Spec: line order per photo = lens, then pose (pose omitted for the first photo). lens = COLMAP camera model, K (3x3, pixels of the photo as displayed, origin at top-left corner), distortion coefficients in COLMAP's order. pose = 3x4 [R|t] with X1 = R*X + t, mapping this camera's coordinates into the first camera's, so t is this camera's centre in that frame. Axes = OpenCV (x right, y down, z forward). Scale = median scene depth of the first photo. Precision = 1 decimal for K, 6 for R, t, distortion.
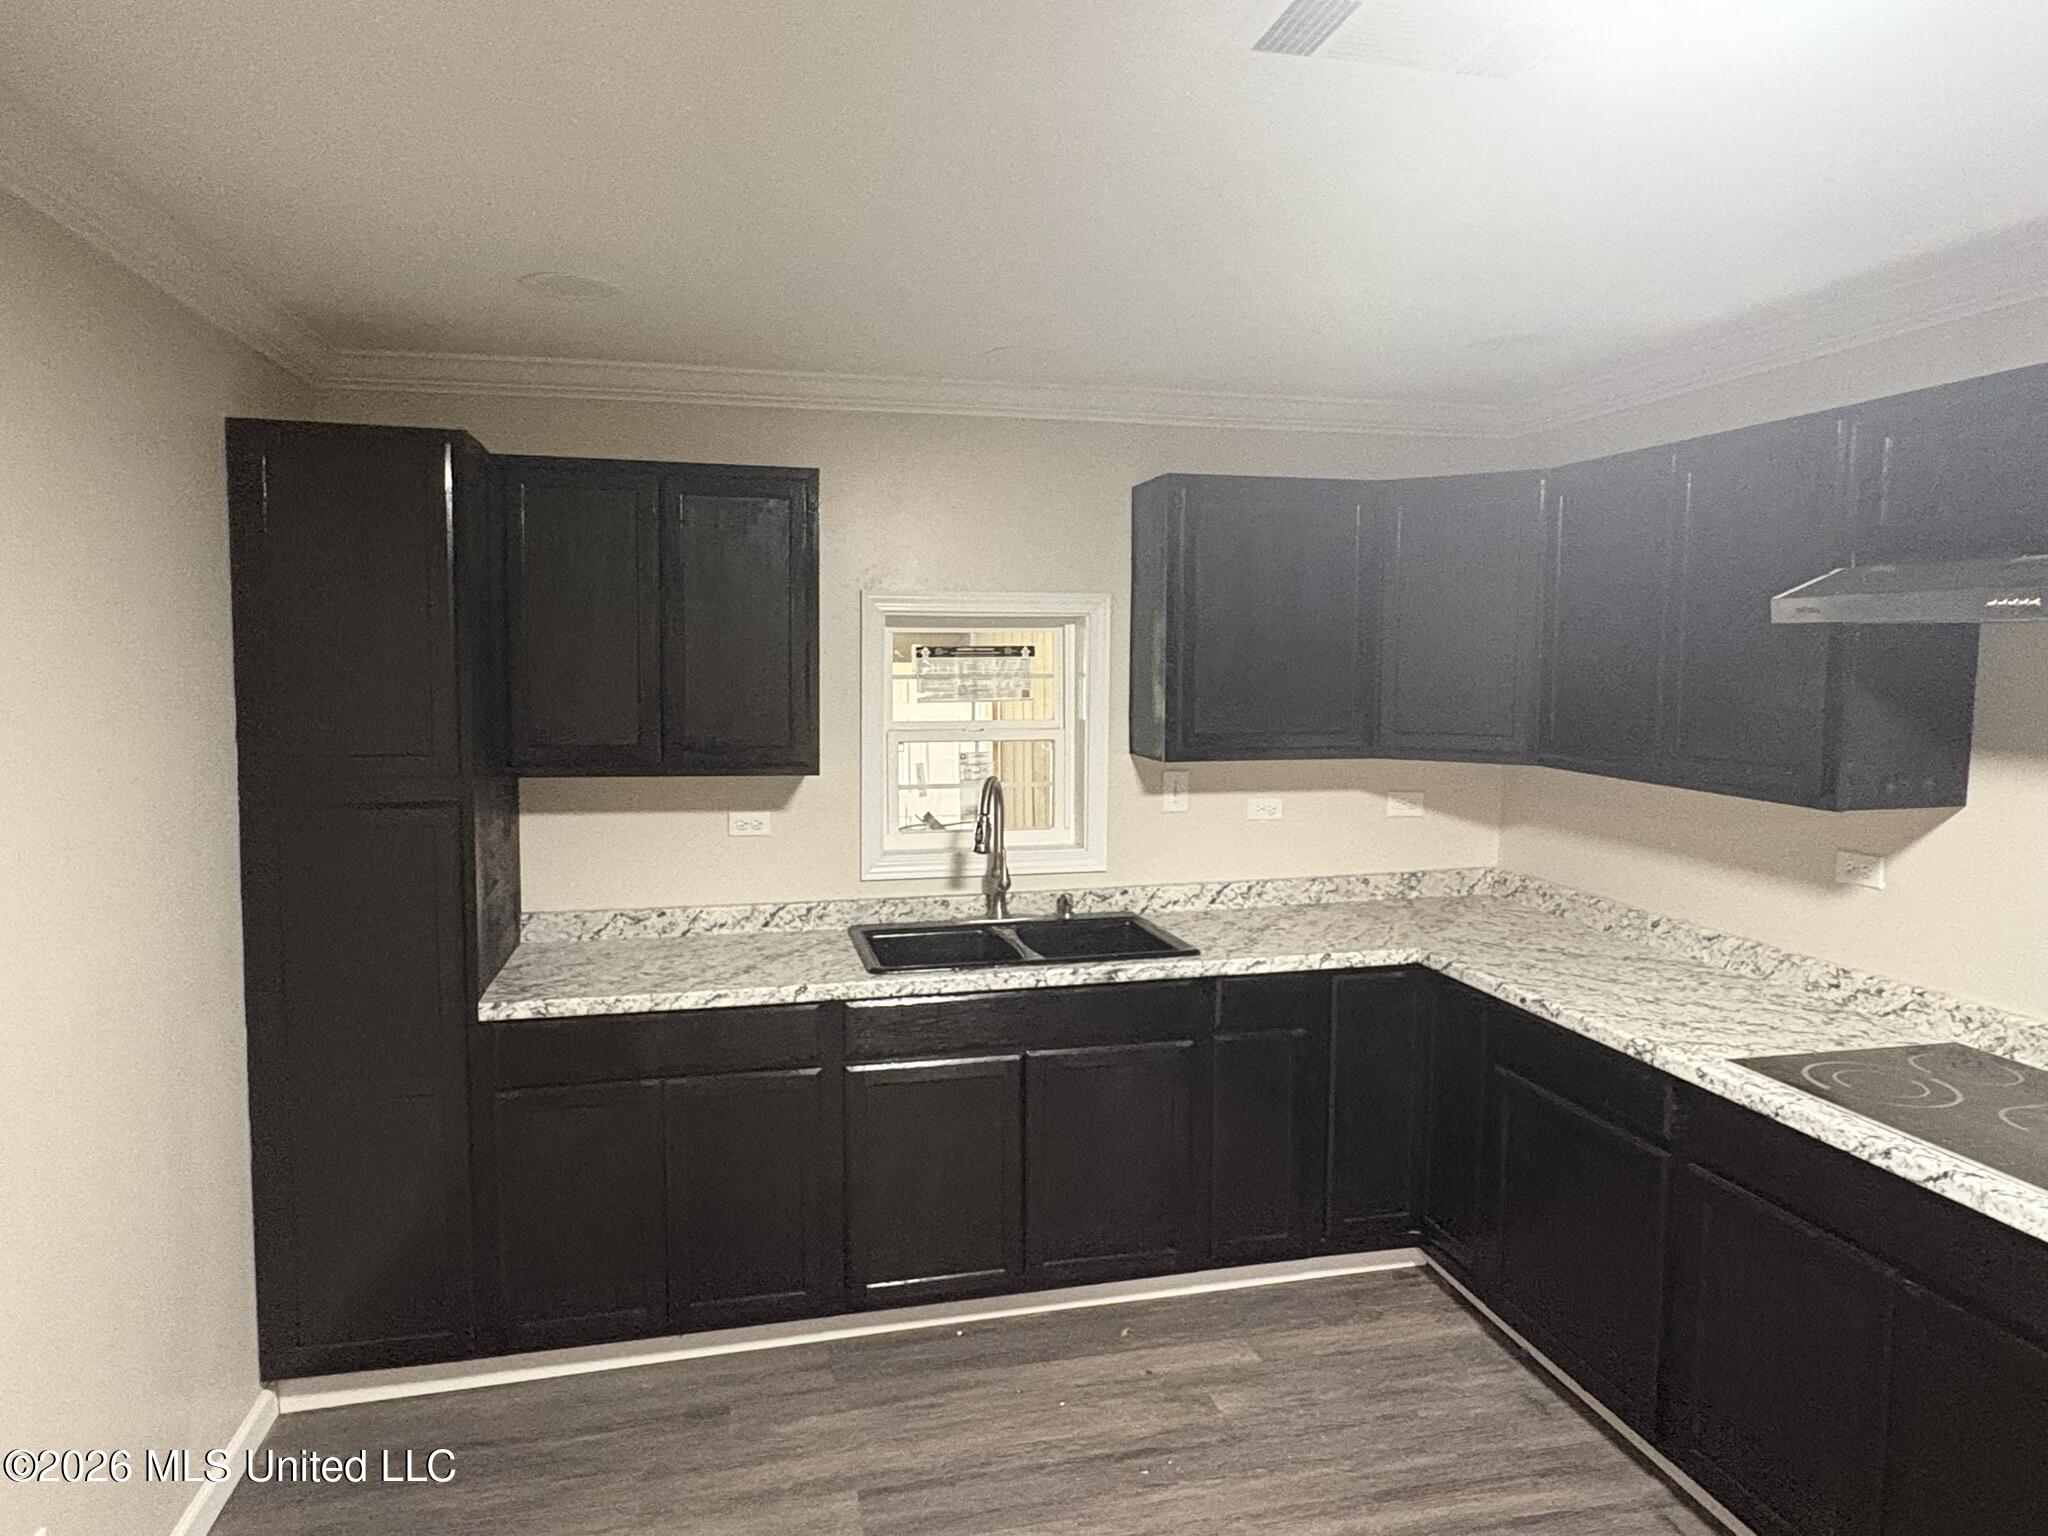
lens RADIAL K [[1270.6, 0, 1011.4], [0, 1270.6, 768.6], [0, 0, 1]] dist [-0.002260, 0.006049]
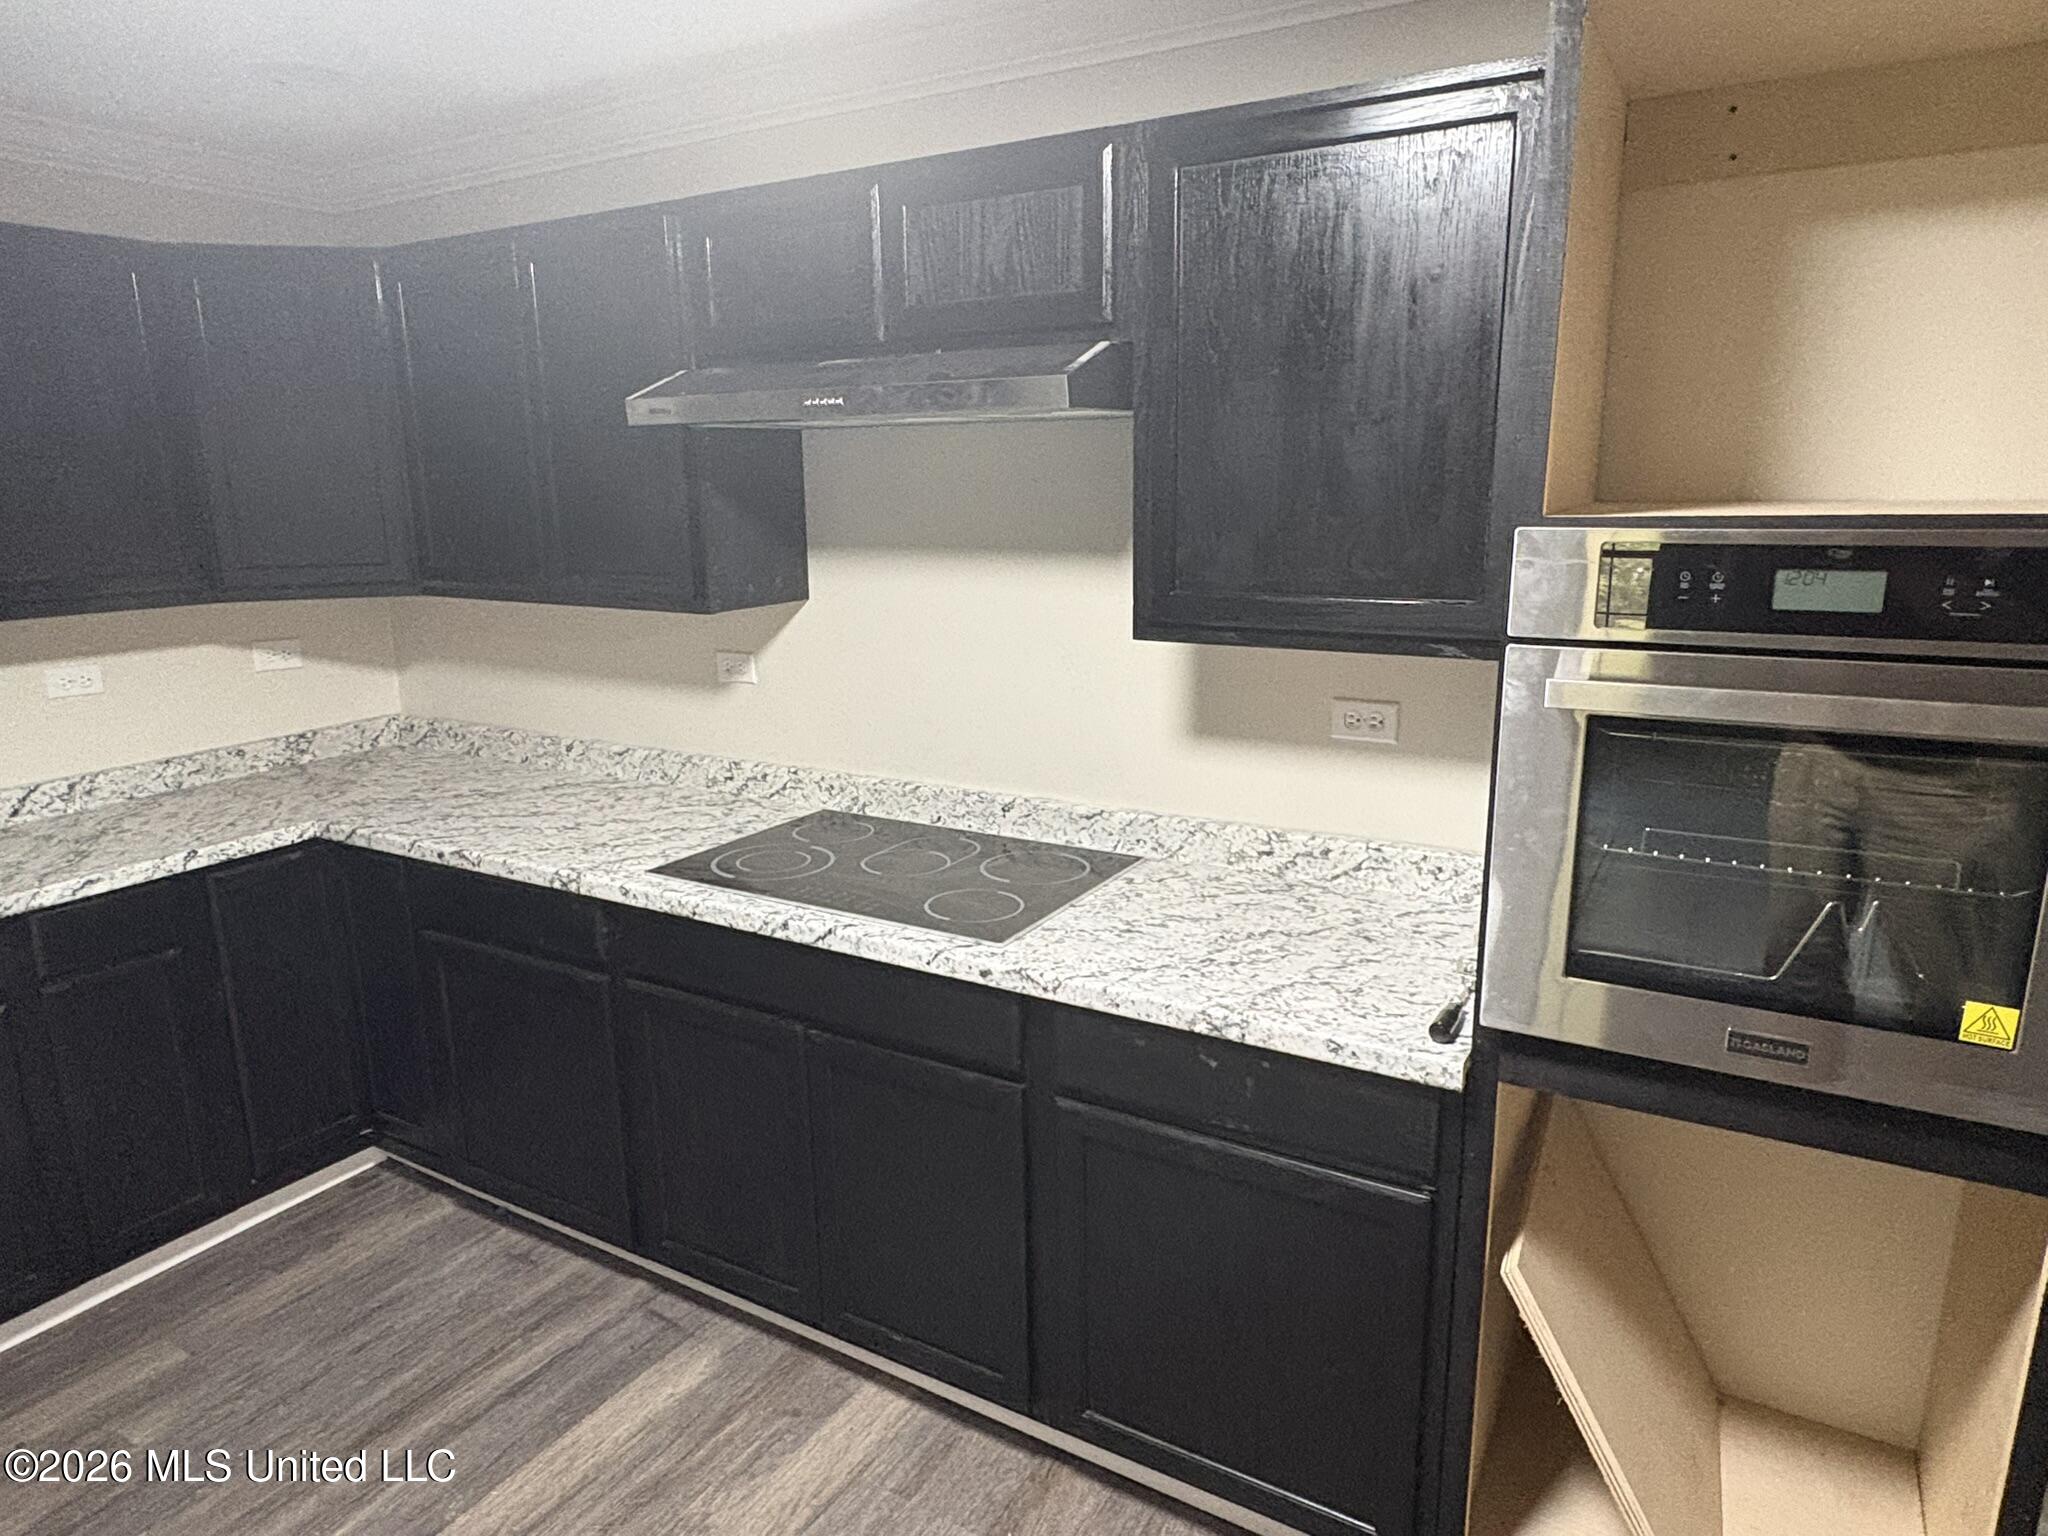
lens RADIAL K [[1270.6, 0, 1009.5], [0, 1270.6, 774.2], [0, 0, 1]] dist [-0.002260, 0.006049]
pose [[0.693867, -0.176932, 0.698028, 0.060135], [0.083551, 0.982579, 0.166005, 0.008698], [-0.715239, -0.056864, 0.696562, 0.079429]]
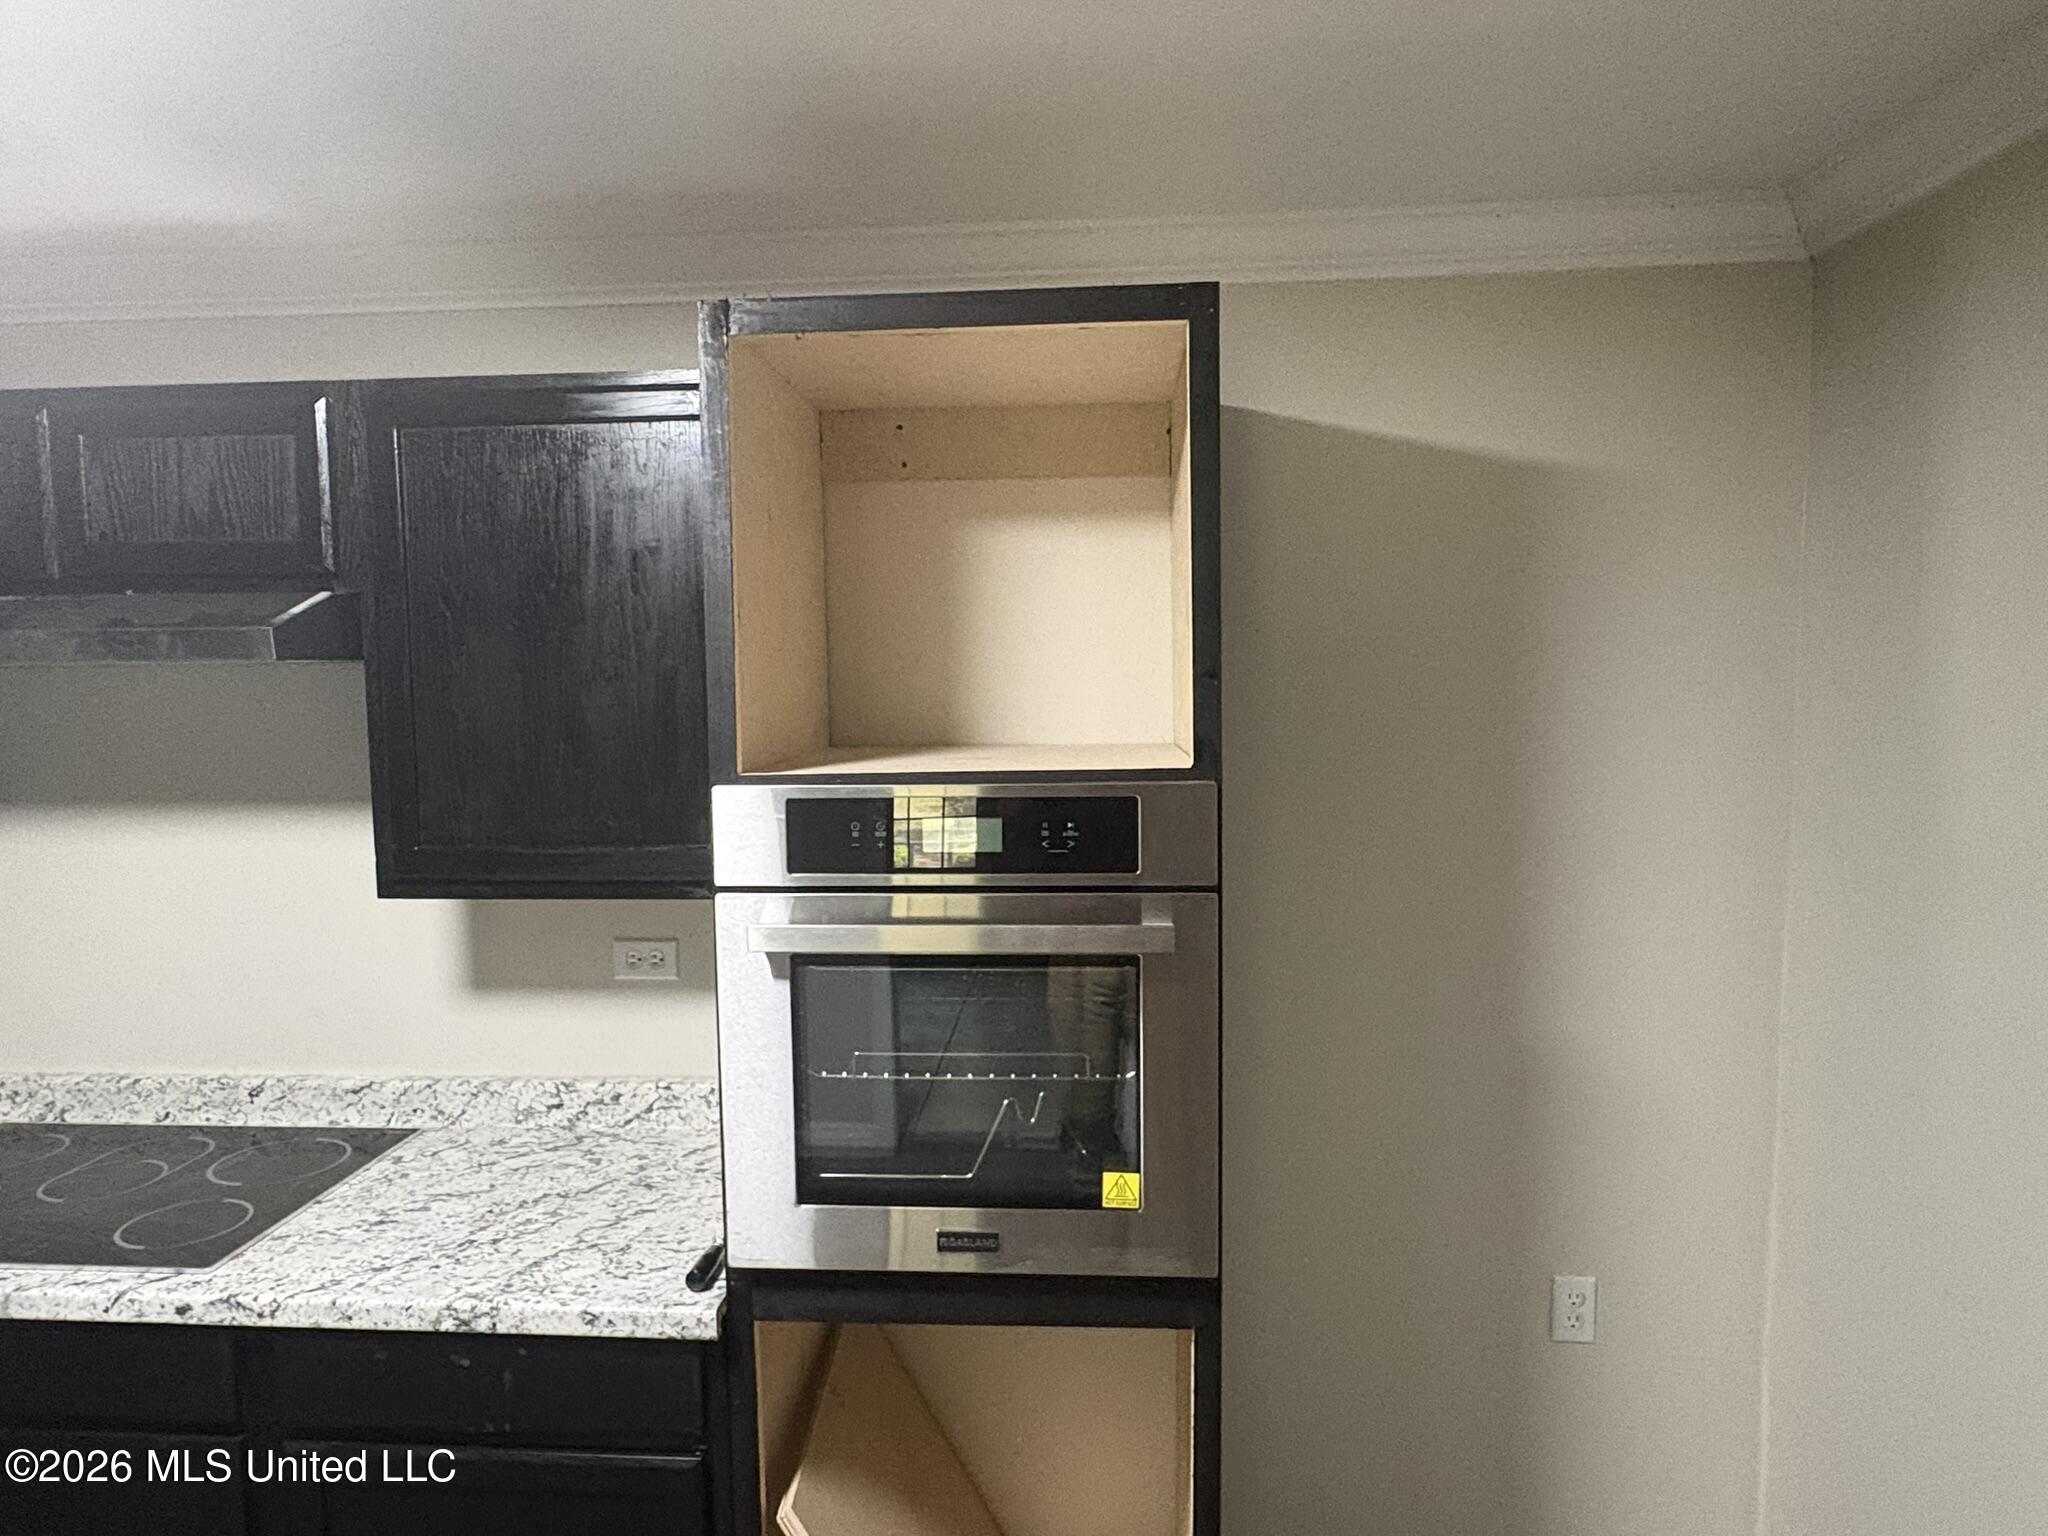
lens RADIAL K [[1270.6, 0, 1007.4], [0, 1270.6, 772.6], [0, 0, 1]] dist [-0.002260, 0.006049]
pose [[0.299819, -0.077284, 0.950860, 0.089629], [0.102123, 0.993586, 0.048556, -0.005404], [-0.948514, 0.082546, 0.305789, 0.009548]]
